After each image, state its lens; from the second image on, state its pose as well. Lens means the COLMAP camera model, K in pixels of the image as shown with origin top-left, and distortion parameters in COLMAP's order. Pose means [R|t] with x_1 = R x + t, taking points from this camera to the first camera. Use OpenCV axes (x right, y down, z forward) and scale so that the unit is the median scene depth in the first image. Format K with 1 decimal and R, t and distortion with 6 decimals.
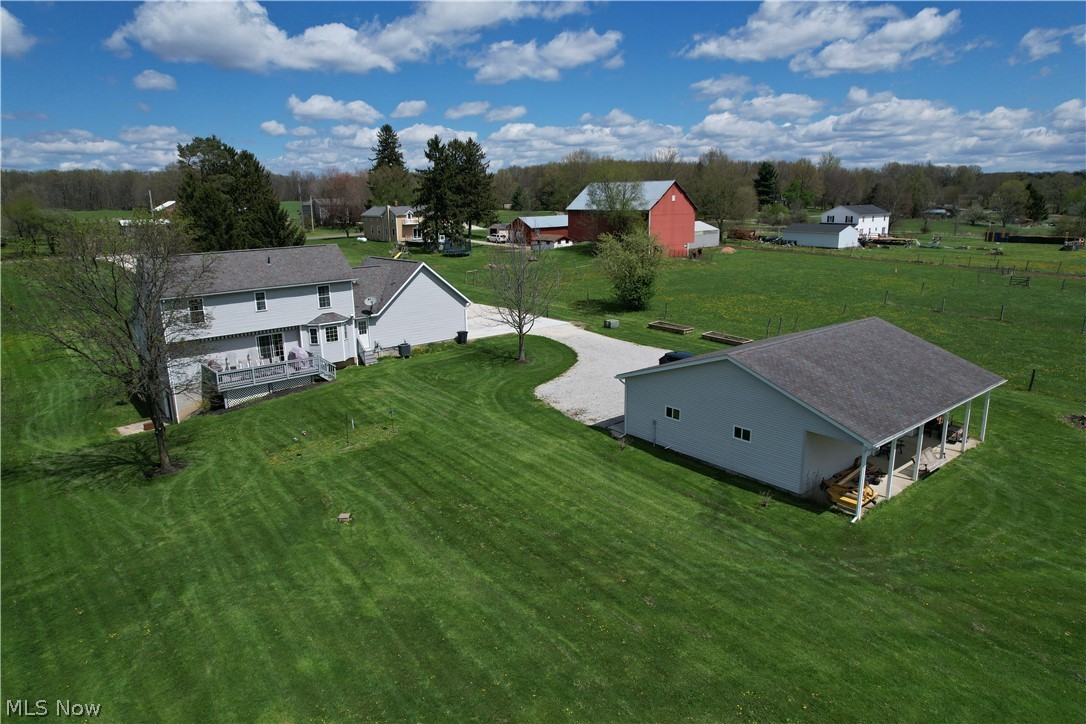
lens RADIAL K [[700.7, 0, 552.2], [0, 700.7, 371.6], [0, 0, 1]] dist [-0.067565, 0.050733]
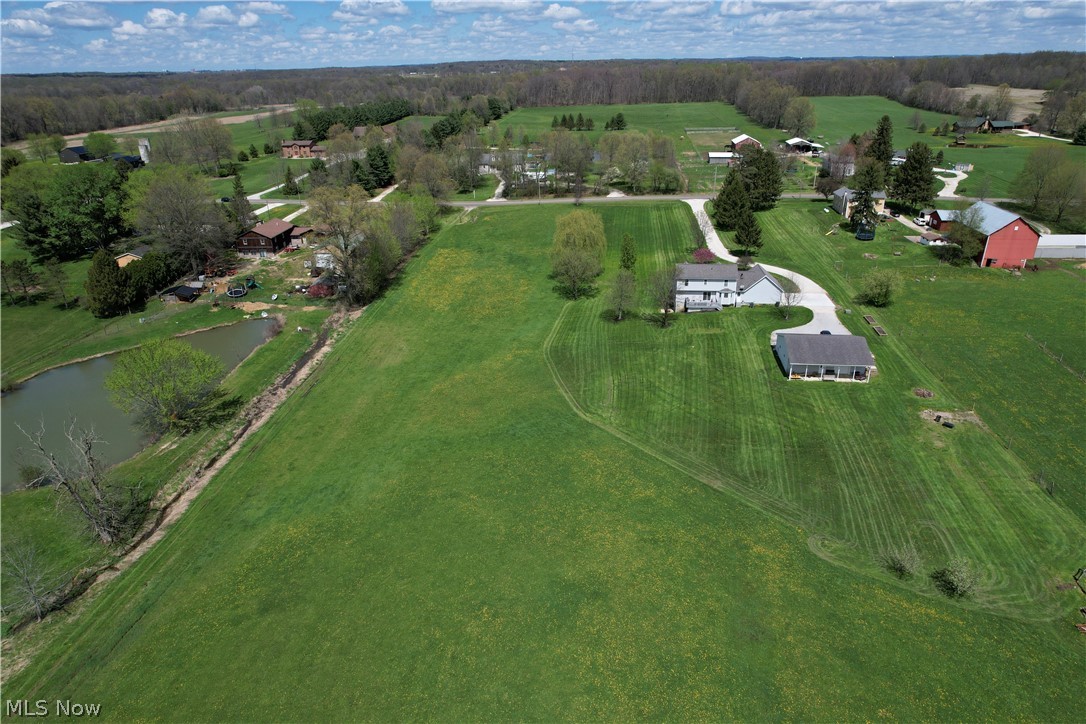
lens RADIAL K [[700.7, 0, 544.0], [0, 700.7, 364.5], [0, 0, 1]] dist [-0.067565, 0.050733]
pose [[0.692292, 0.293665, -0.659160, 0.489384], [-0.170790, 0.954175, 0.245724, -0.150188], [0.701115, -0.057535, 0.710723, -0.694347]]
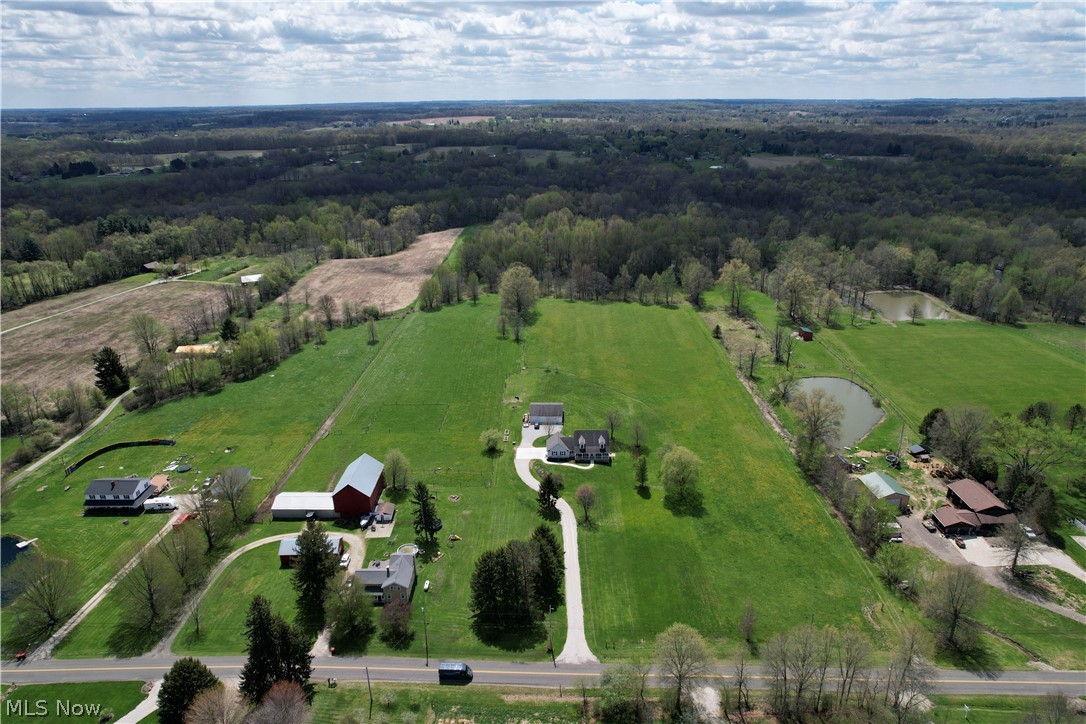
lens RADIAL K [[700.7, 0, 544.7], [0, 700.7, 361.4], [0, 0, 1]] dist [-0.067565, 0.050733]
pose [[-0.750860, -0.216657, 0.623914, -1.340301], [0.193328, 0.831187, 0.521298, -1.372343], [-0.631533, 0.512042, -0.582219, 1.594862]]
